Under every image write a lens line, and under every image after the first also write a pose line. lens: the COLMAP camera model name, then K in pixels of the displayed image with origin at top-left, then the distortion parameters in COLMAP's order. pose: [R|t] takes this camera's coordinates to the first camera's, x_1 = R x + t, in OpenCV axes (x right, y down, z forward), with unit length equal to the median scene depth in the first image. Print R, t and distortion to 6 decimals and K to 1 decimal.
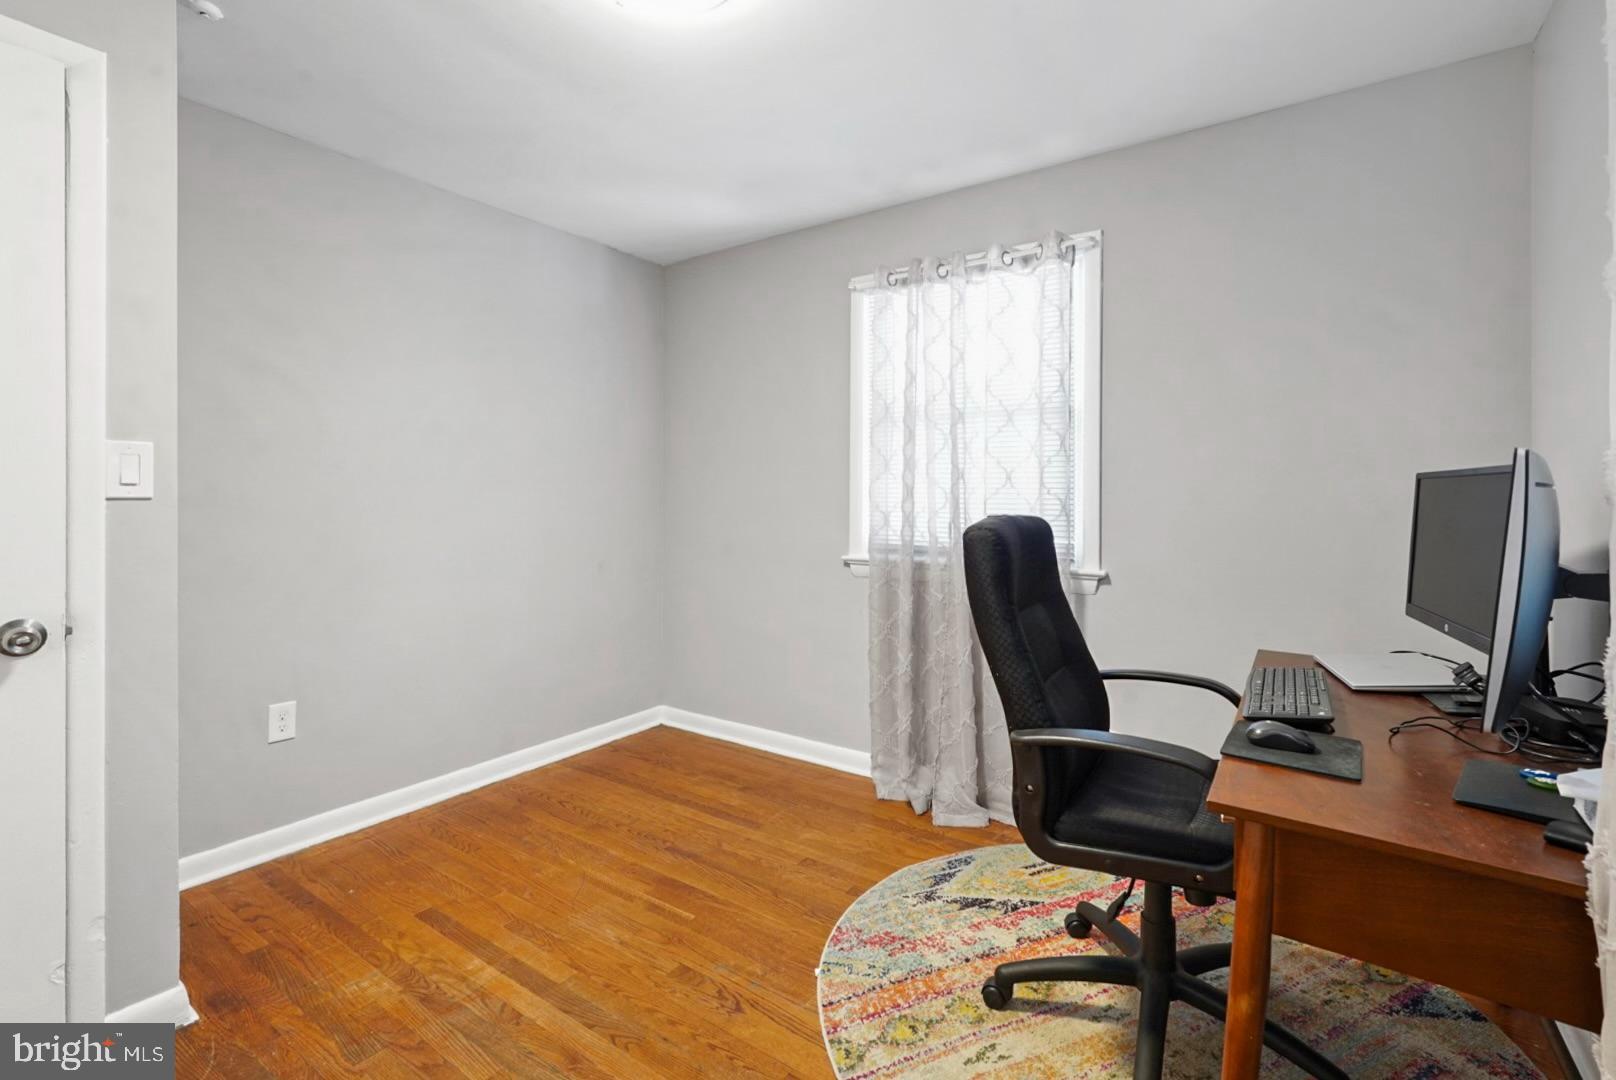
lens RADIAL K [[732.9, 0, 809.5], [0, 732.9, 528.3], [0, 0, 1]] dist [-0.002576, 0.003180]
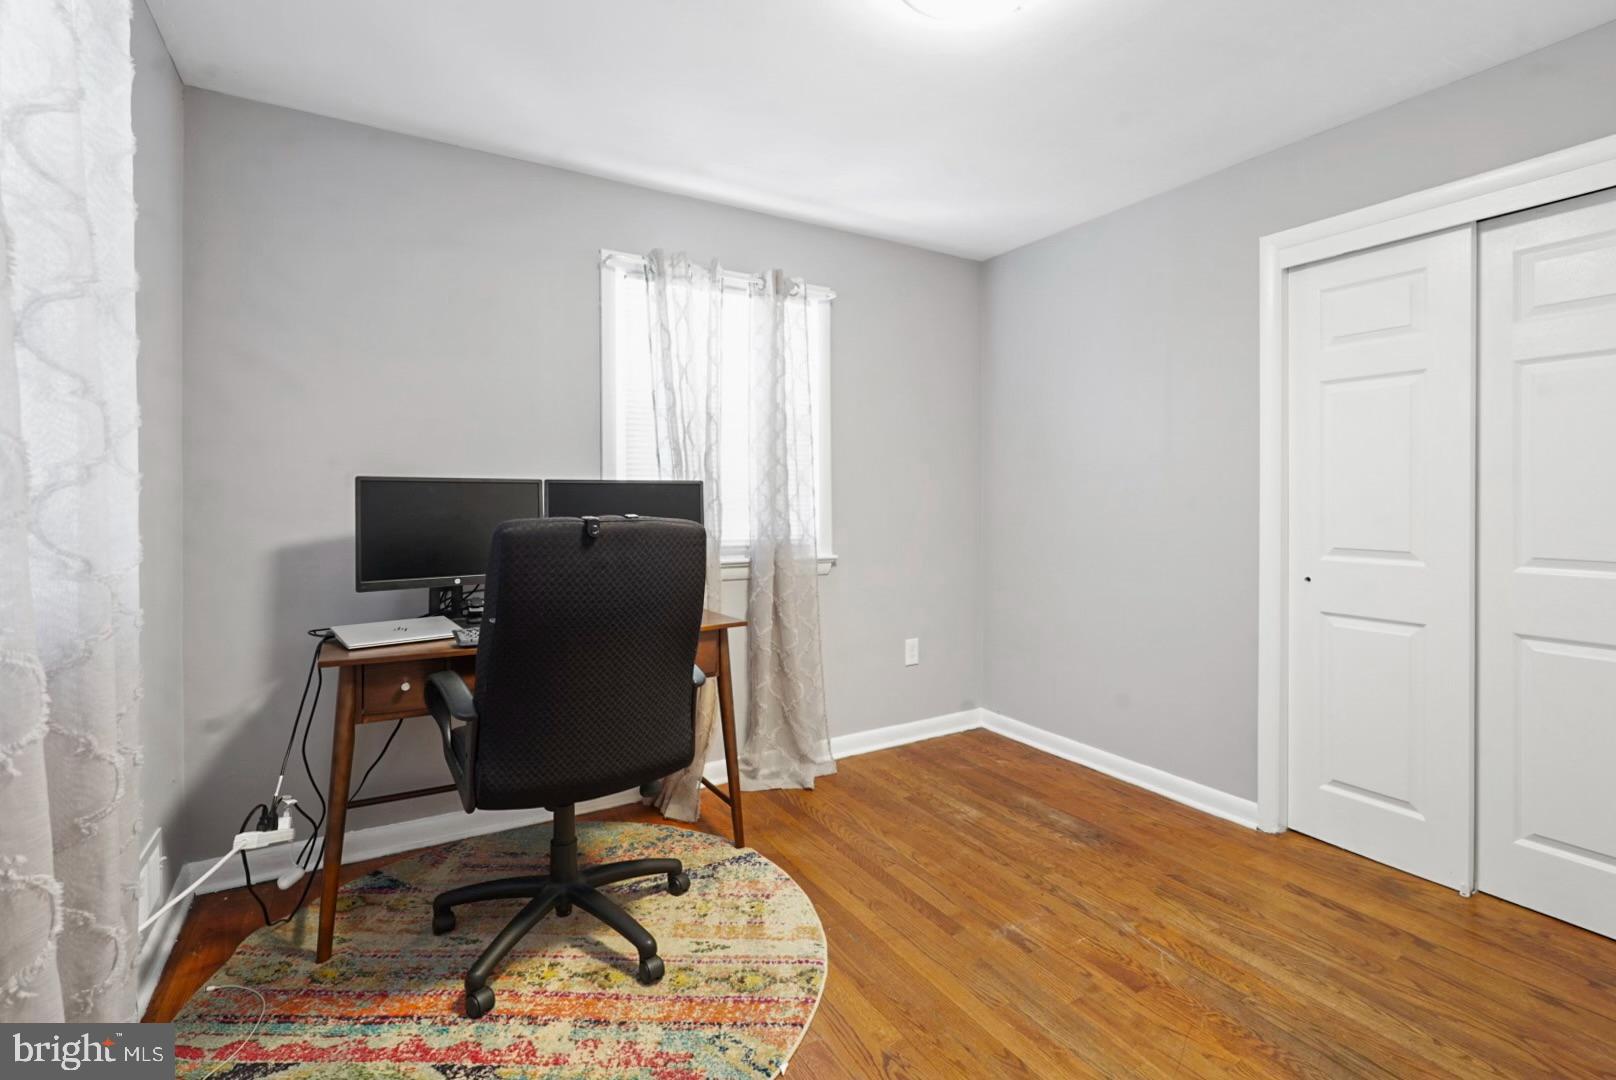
lens RADIAL K [[732.9, 0, 808.9], [0, 732.9, 506.8], [0, 0, 1]] dist [-0.002576, 0.003180]
pose [[-0.916182, -0.009764, 0.400643, -0.371703], [0.010509, 0.998774, 0.048372, -0.077280], [-0.400624, 0.048528, -0.914956, 1.864486]]
